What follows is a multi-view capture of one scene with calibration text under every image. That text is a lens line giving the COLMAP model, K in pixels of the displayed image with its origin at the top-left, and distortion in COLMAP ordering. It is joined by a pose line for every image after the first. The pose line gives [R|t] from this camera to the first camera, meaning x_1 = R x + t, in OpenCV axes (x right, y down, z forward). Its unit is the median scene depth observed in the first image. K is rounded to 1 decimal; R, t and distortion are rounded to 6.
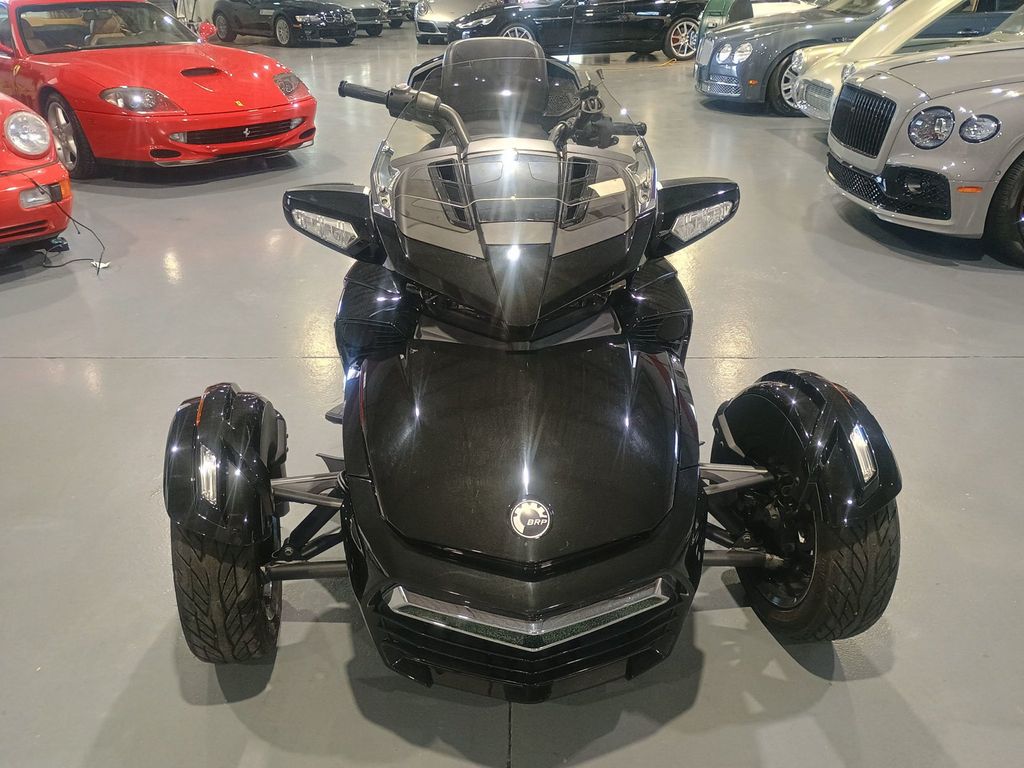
lens RADIAL K [[848.8, 0, 499.5], [0, 848.8, 381.8], [0, 0, 1]] dist [0.023057, -0.003313]
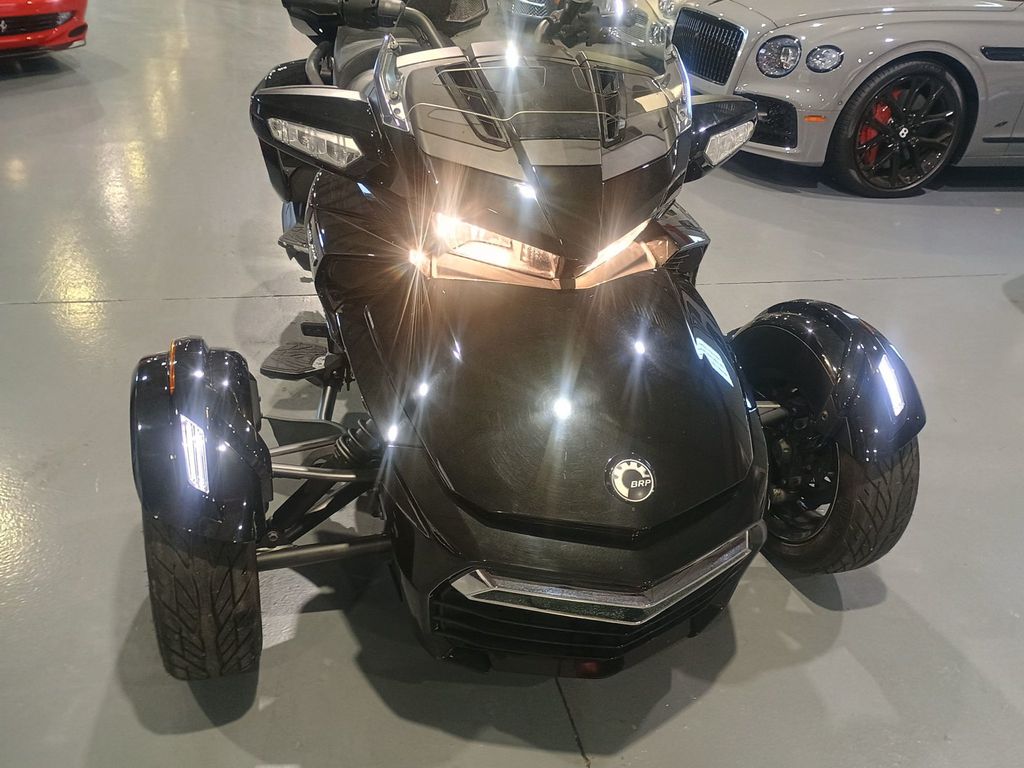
lens RADIAL K [[855.3, 0, 515.1], [0, 855.3, 379.6], [0, 0, 1]] dist [0.075099, -0.079433]
pose [[0.961427, -0.057771, 0.268923, -0.255601], [0.036859, 0.995936, 0.082178, -0.017353], [-0.272578, -0.069096, 0.959649, 0.146614]]
